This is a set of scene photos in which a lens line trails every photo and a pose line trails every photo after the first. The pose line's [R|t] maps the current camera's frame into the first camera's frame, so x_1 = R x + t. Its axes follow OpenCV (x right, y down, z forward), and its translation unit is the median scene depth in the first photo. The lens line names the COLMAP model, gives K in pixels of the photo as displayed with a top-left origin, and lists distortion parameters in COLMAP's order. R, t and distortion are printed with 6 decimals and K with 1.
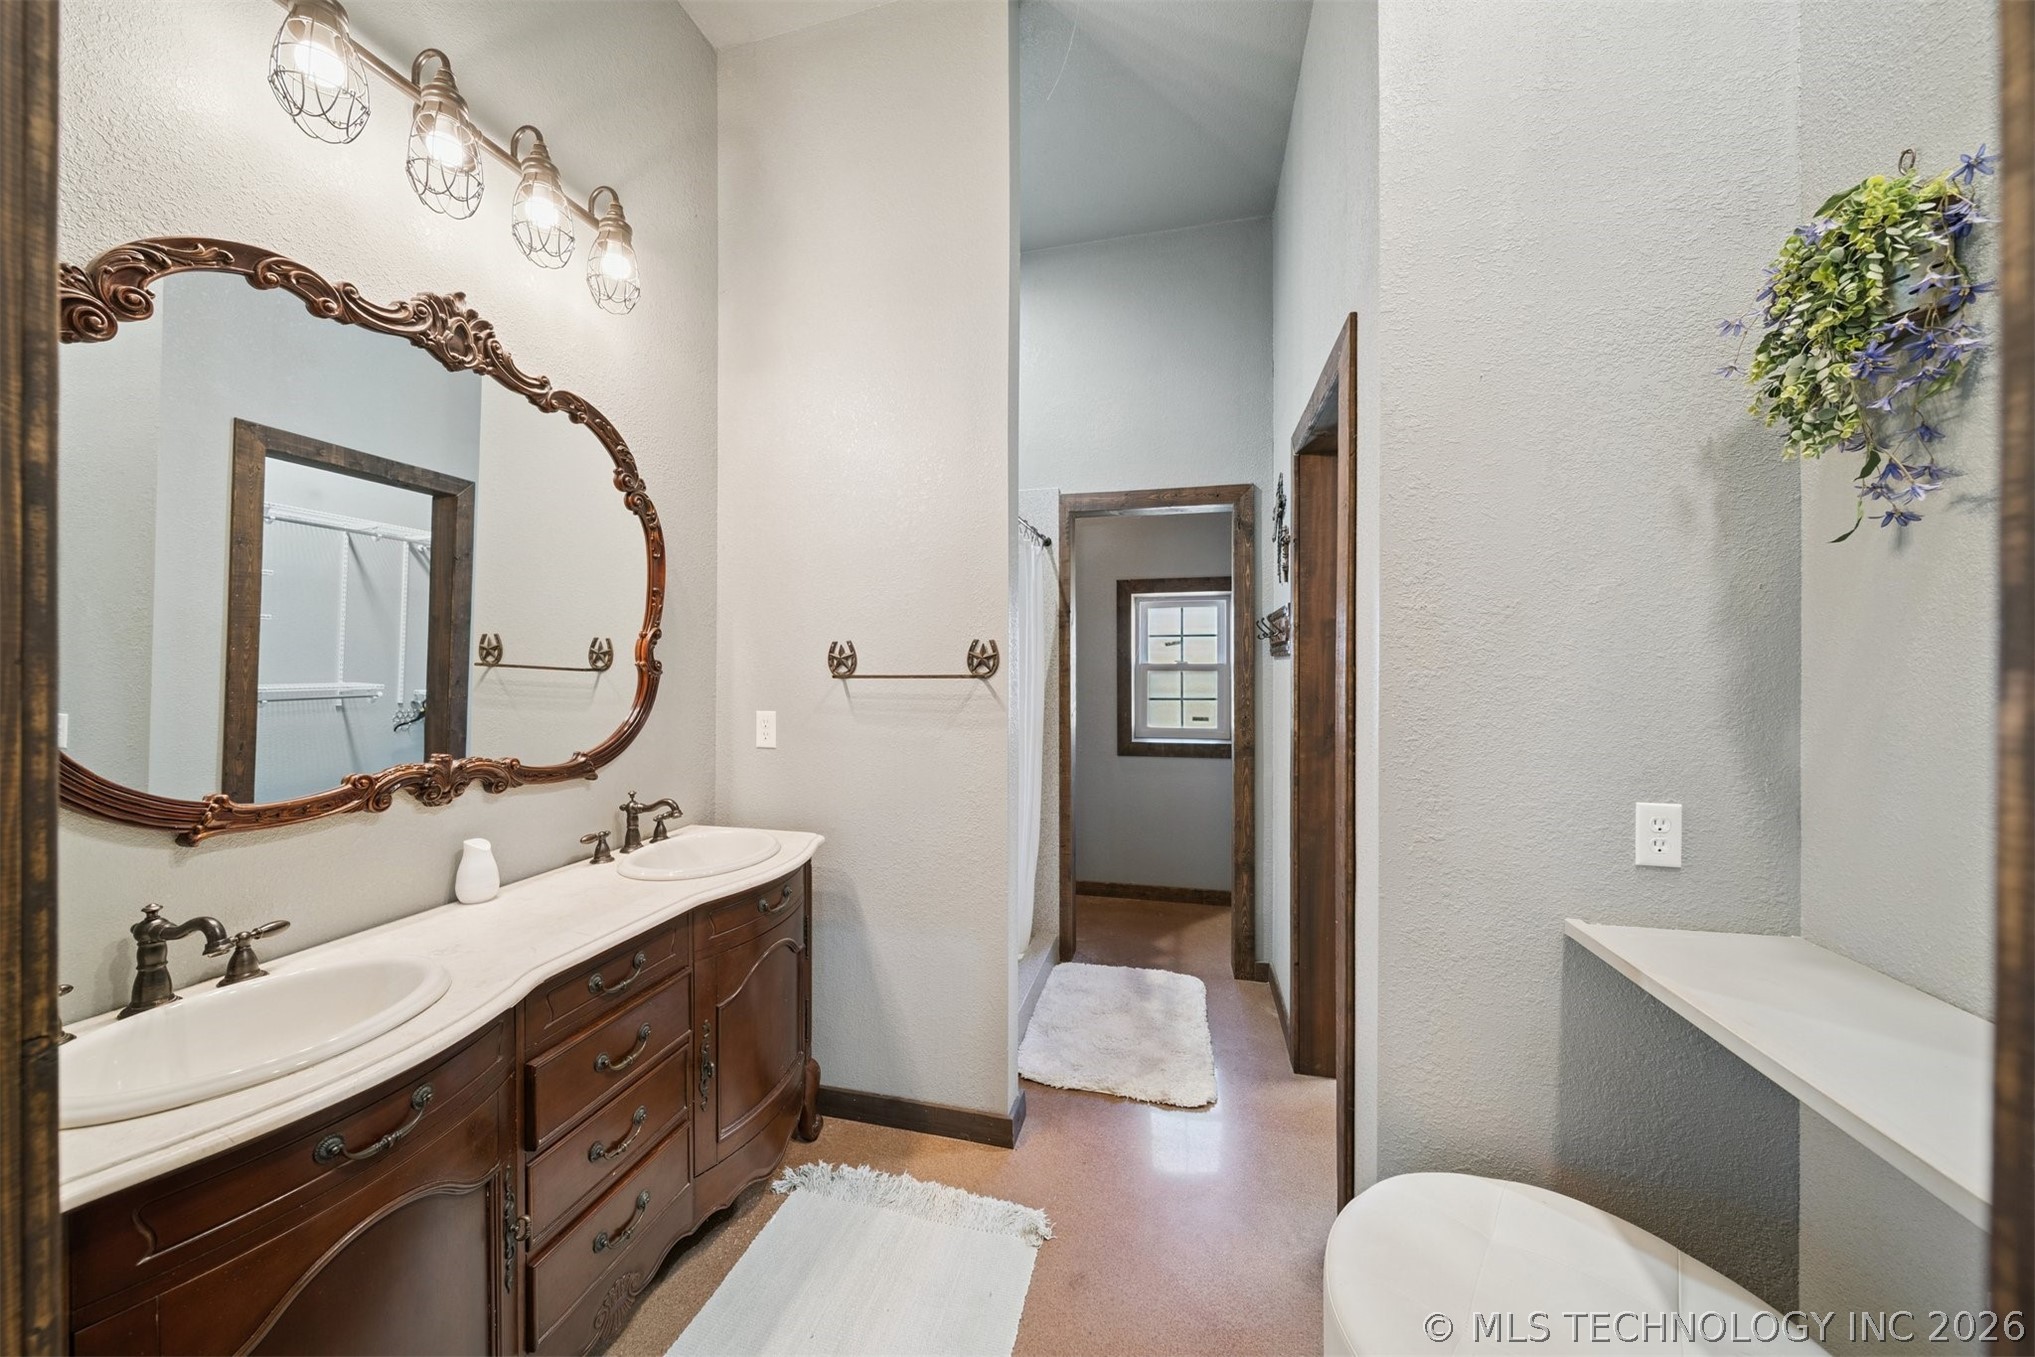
lens RADIAL K [[716.1, 0, 1003.0], [0, 716.1, 665.7], [0, 0, 1]] dist [-0.000029, -0.000073]
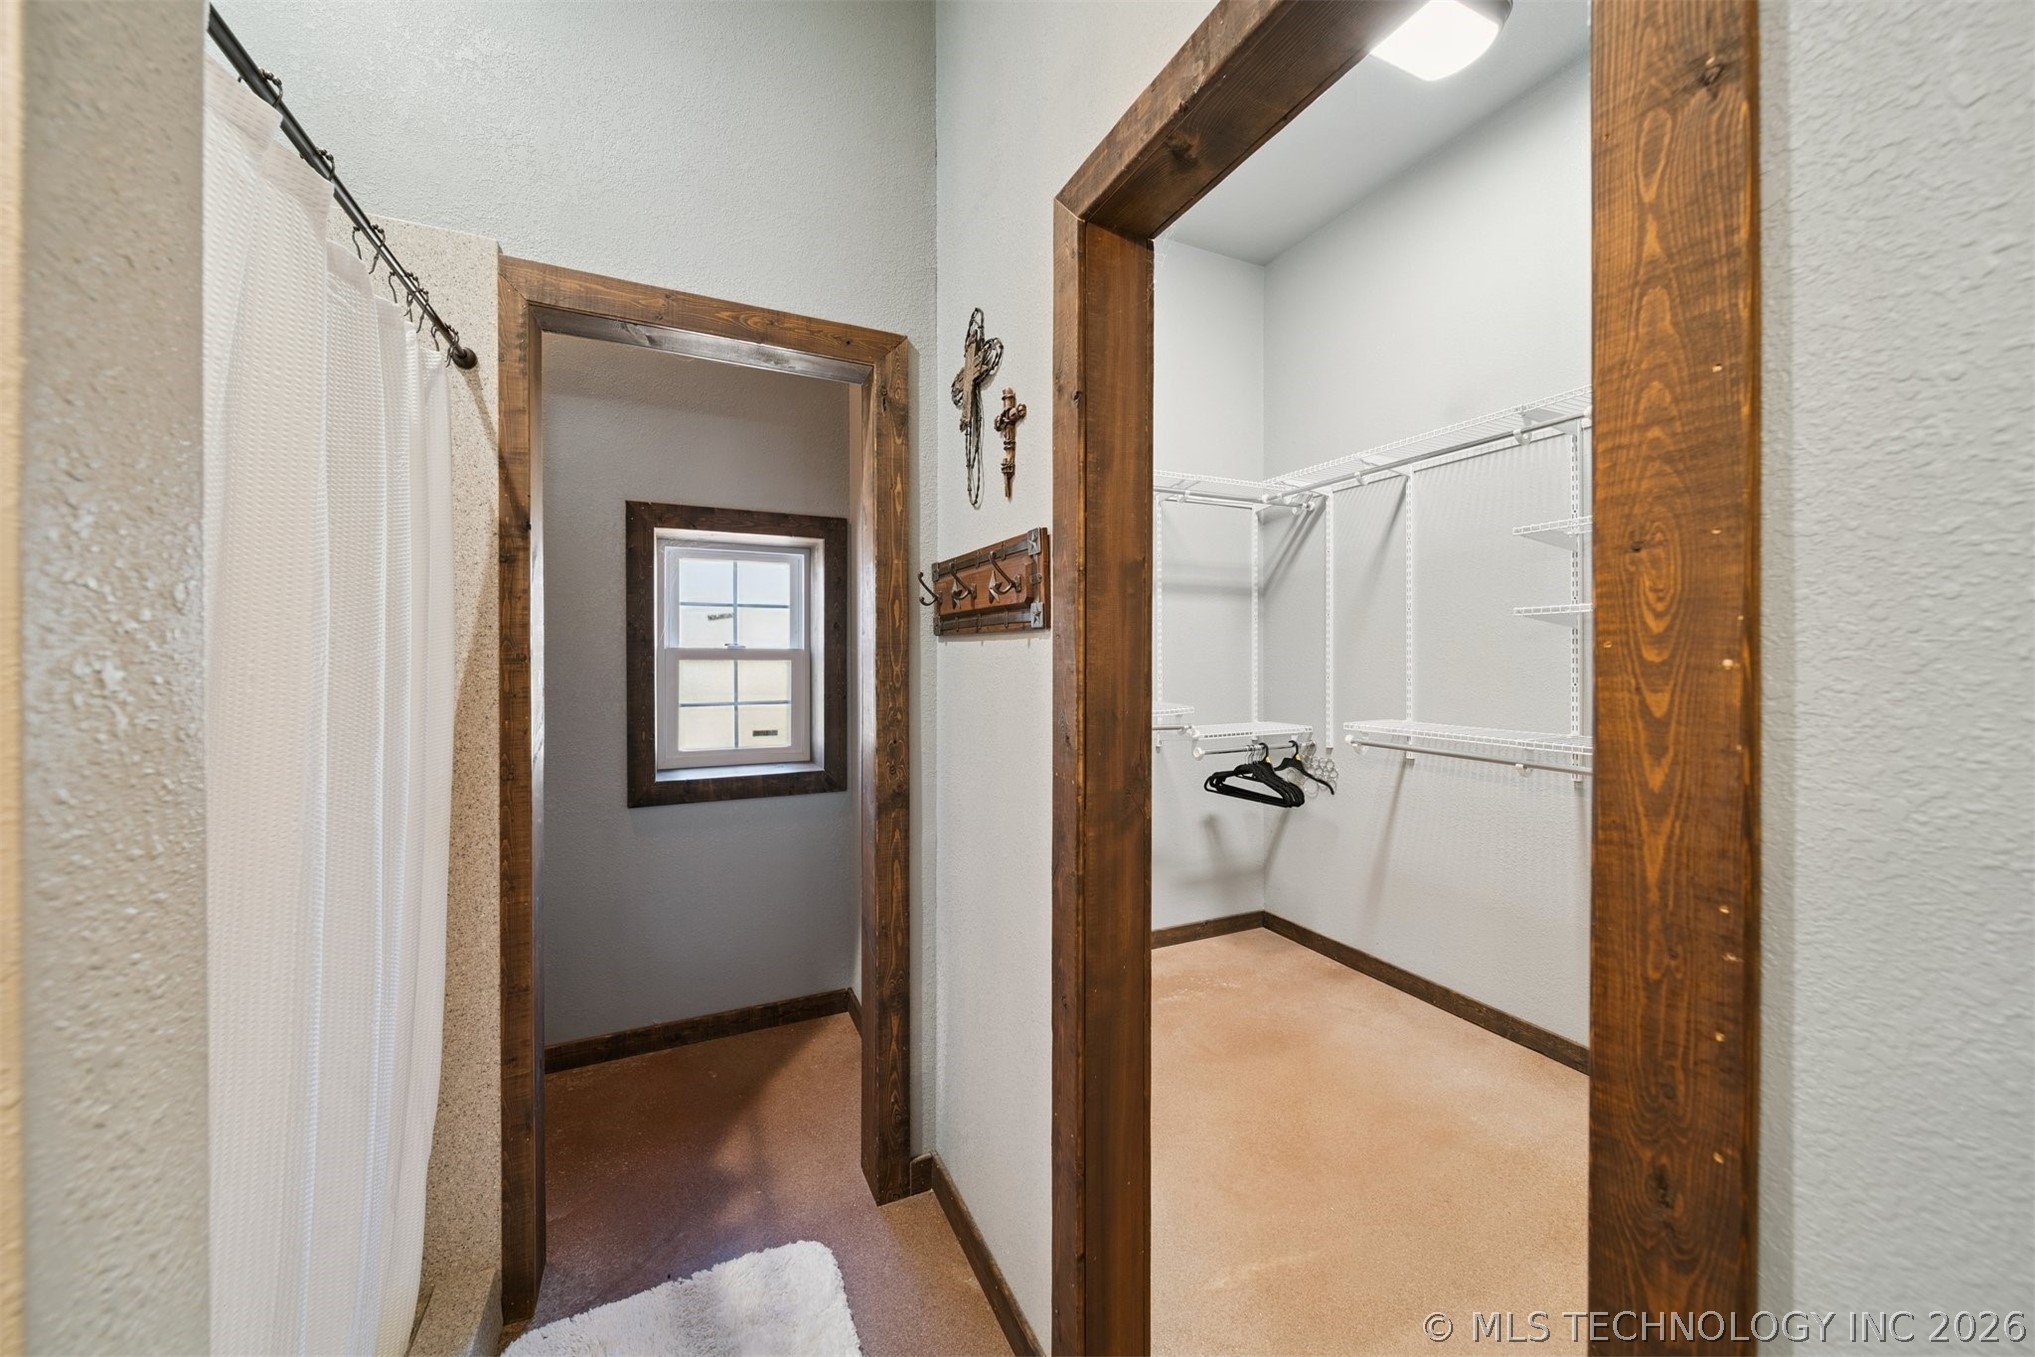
lens RADIAL K [[716.1, 0, 1003.0], [0, 716.1, 665.7], [0, 0, 1]] dist [-0.000029, -0.000073]
pose [[0.778072, -0.002427, 0.628170, 0.043756], [-0.007581, 0.999883, 0.013253, 0.002879], [-0.628129, -0.015074, 0.777963, 0.472586]]
